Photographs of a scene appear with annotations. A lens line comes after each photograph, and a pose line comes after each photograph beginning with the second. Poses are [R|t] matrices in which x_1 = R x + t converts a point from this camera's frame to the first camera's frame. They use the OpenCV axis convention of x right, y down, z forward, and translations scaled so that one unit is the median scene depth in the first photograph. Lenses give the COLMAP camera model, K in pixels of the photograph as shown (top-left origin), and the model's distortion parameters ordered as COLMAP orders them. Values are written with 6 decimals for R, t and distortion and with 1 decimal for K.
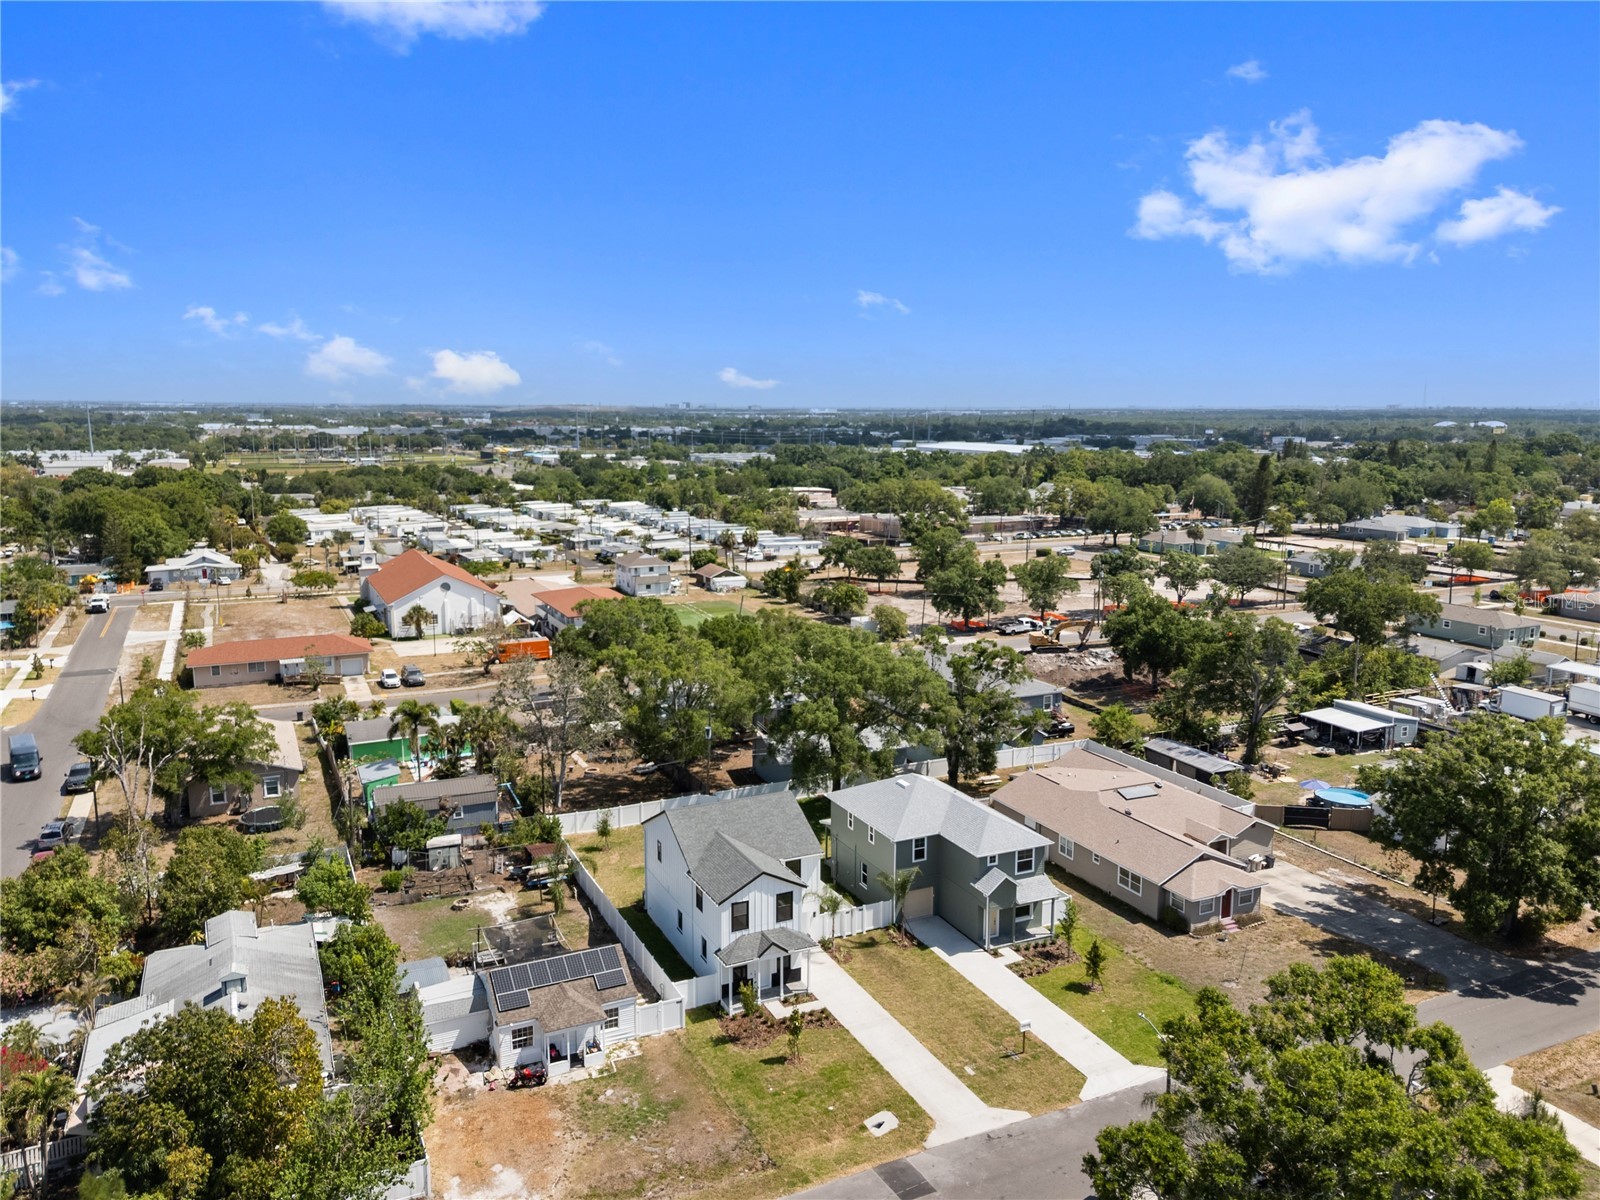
lens RADIAL K [[1176.7, 0, 800.0], [0, 1176.7, 600.0], [0, 0, 1]] dist [0.071102, -0.061353]
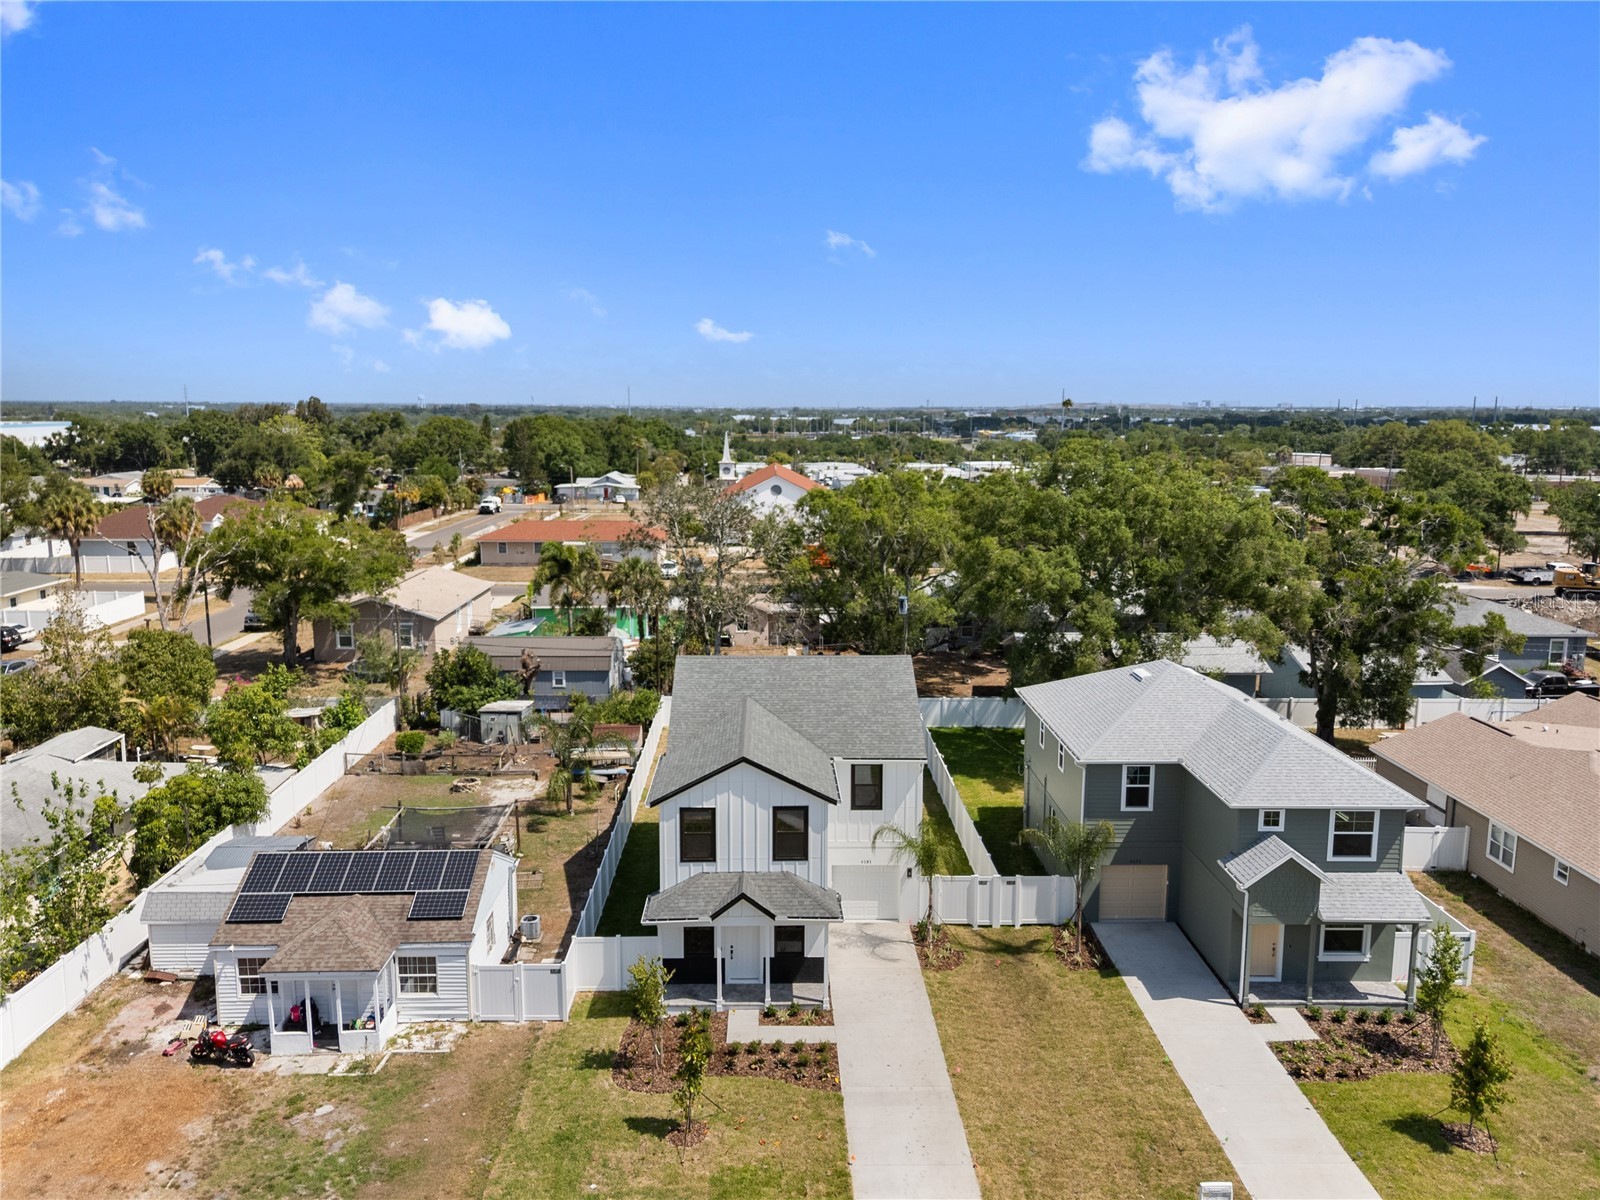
lens RADIAL K [[1176.7, 0, 800.0], [0, 1176.7, 600.0], [0, 0, 1]] dist [0.071102, -0.061353]
pose [[0.912146, 0.065885, -0.404535, 0.175923], [-0.066720, 0.997699, 0.012051, 0.136886], [0.404398, 0.015998, 0.914443, 0.478286]]
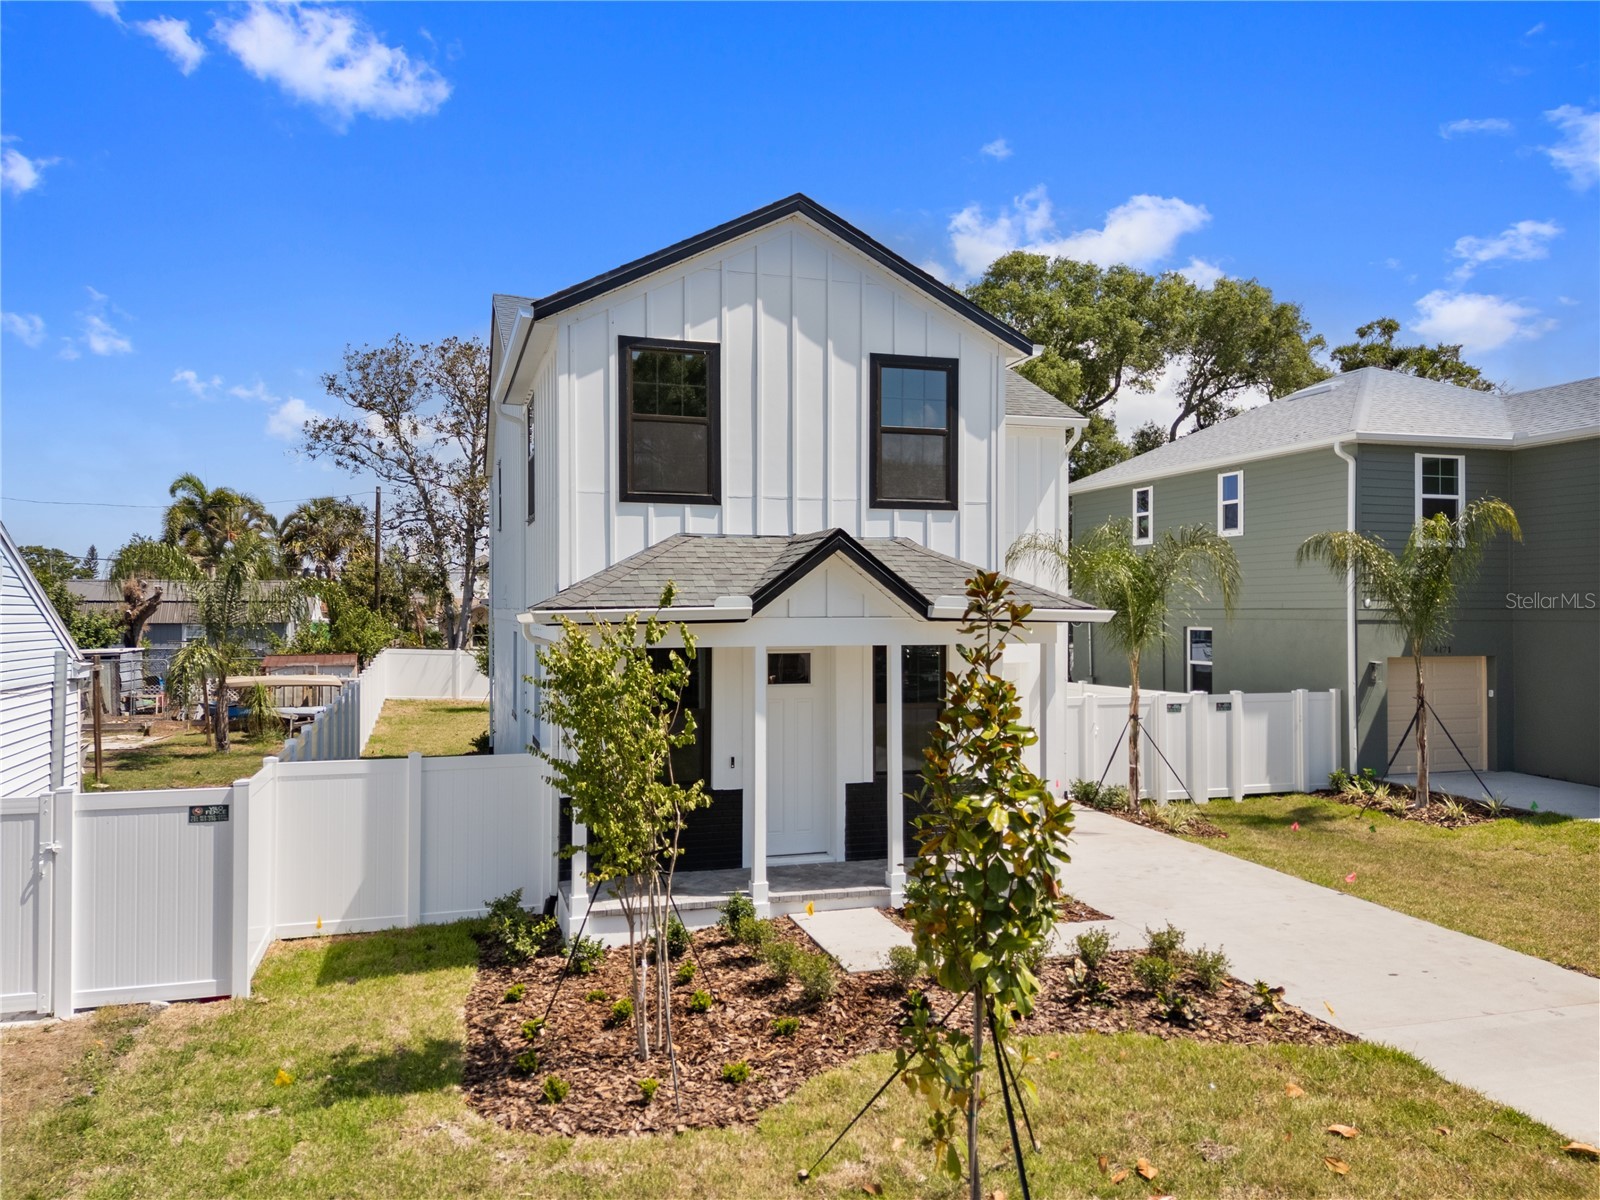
lens RADIAL K [[1174.0, 0, 800.0], [0, 1174.0, 600.0], [0, 0, 1]] dist [0.084421, -0.083012]
pose [[0.989716, -0.002987, -0.143018, -0.003765], [-0.021402, 0.985436, -0.168693, 0.290439], [0.141439, 0.170019, 0.975238, 0.739567]]
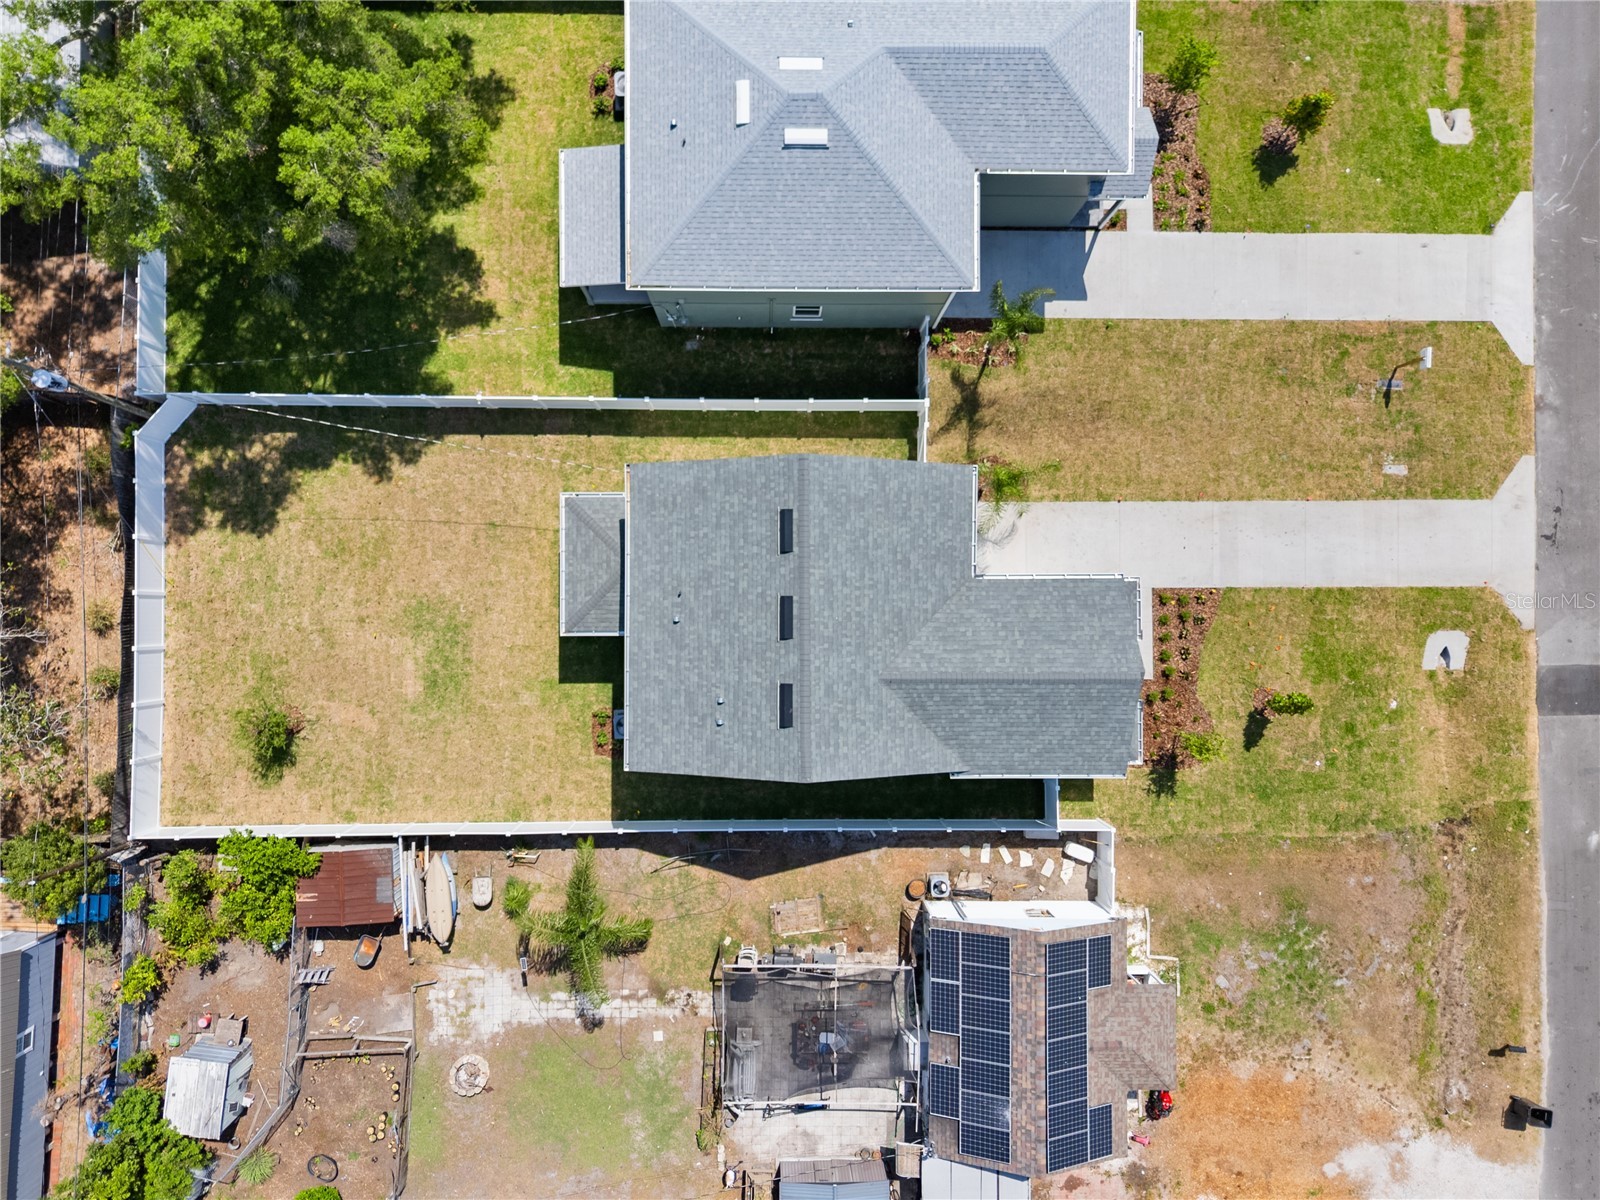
lens RADIAL K [[1176.7, 0, 800.0], [0, 1176.7, 600.0], [0, 0, 1]] dist [0.071102, -0.061353]
pose [[0.433258, -0.901060, 0.019429, -0.064404], [0.125004, 0.081427, 0.988809, -0.240774], [-0.892559, -0.425981, 0.147915, 0.952316]]
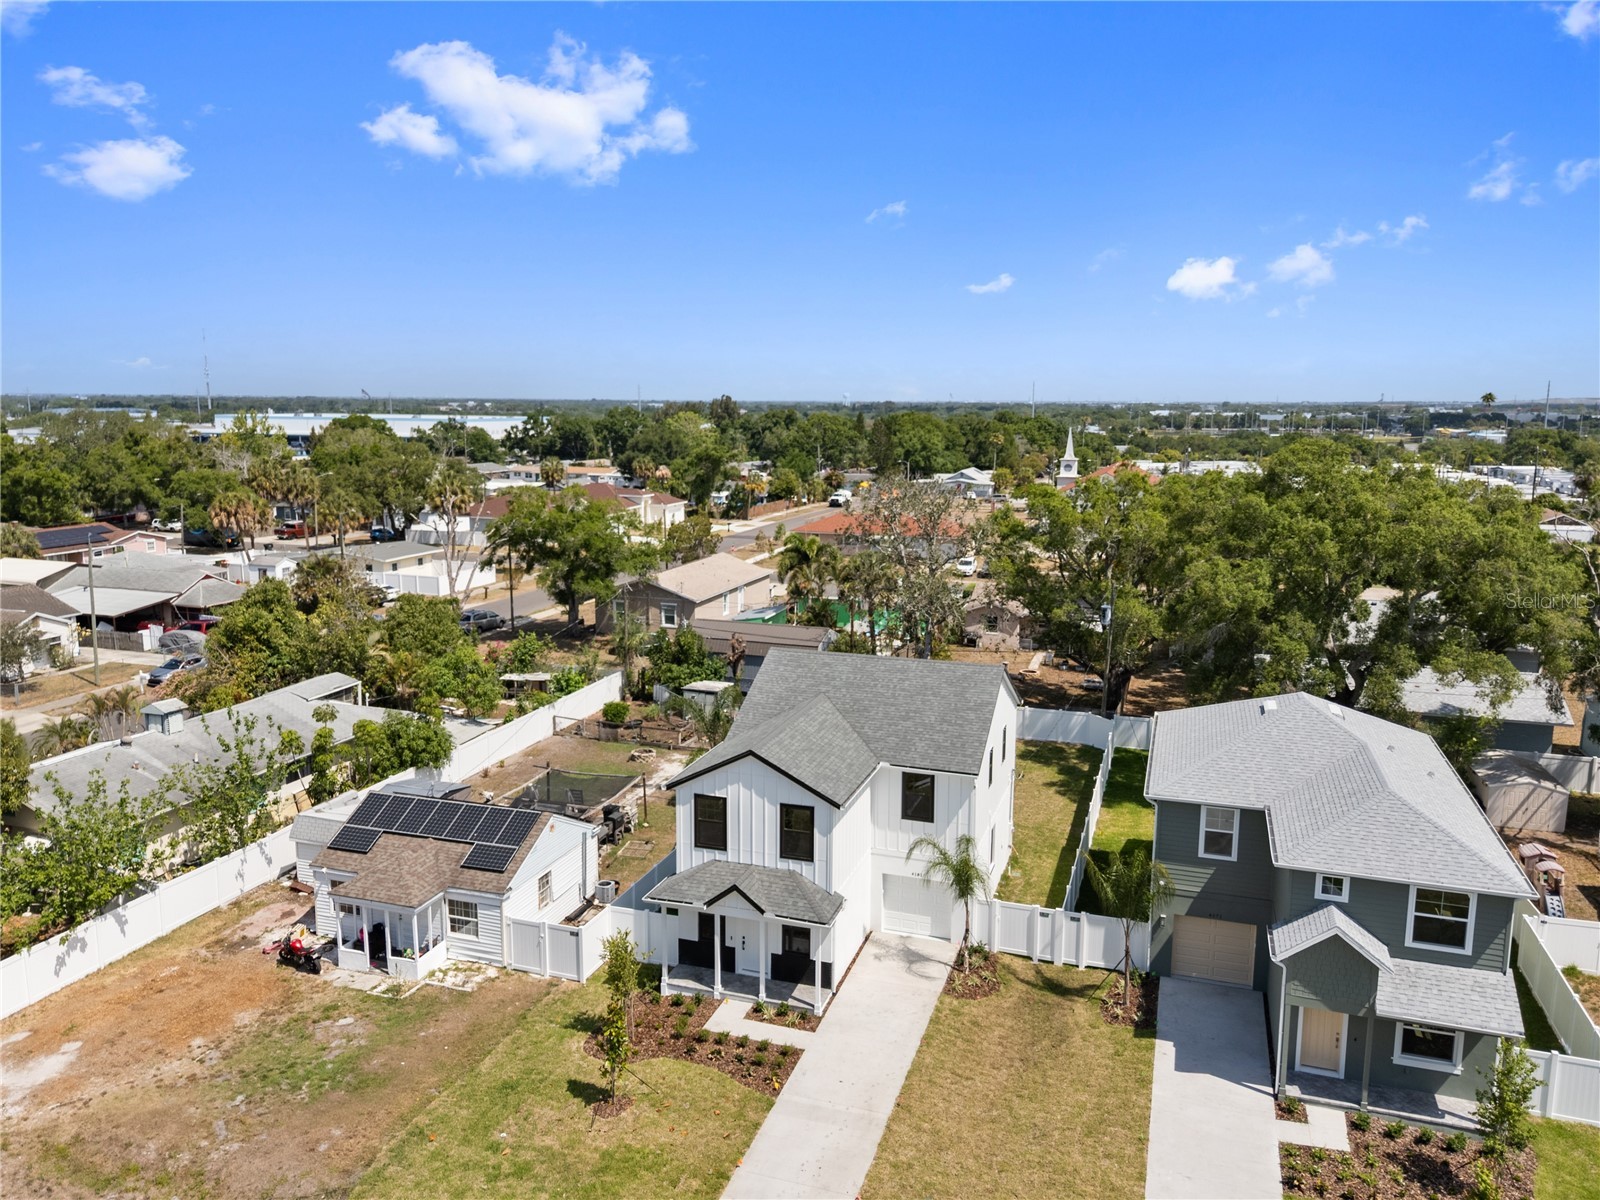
lens RADIAL K [[1176.7, 0, 800.0], [0, 1176.7, 600.0], [0, 0, 1]] dist [0.071102, -0.061353]
pose [[0.718398, 0.116038, -0.685886, 0.298007], [-0.115837, 0.992178, 0.046528, 0.122831], [0.685920, 0.046026, 0.726220, 0.566911]]
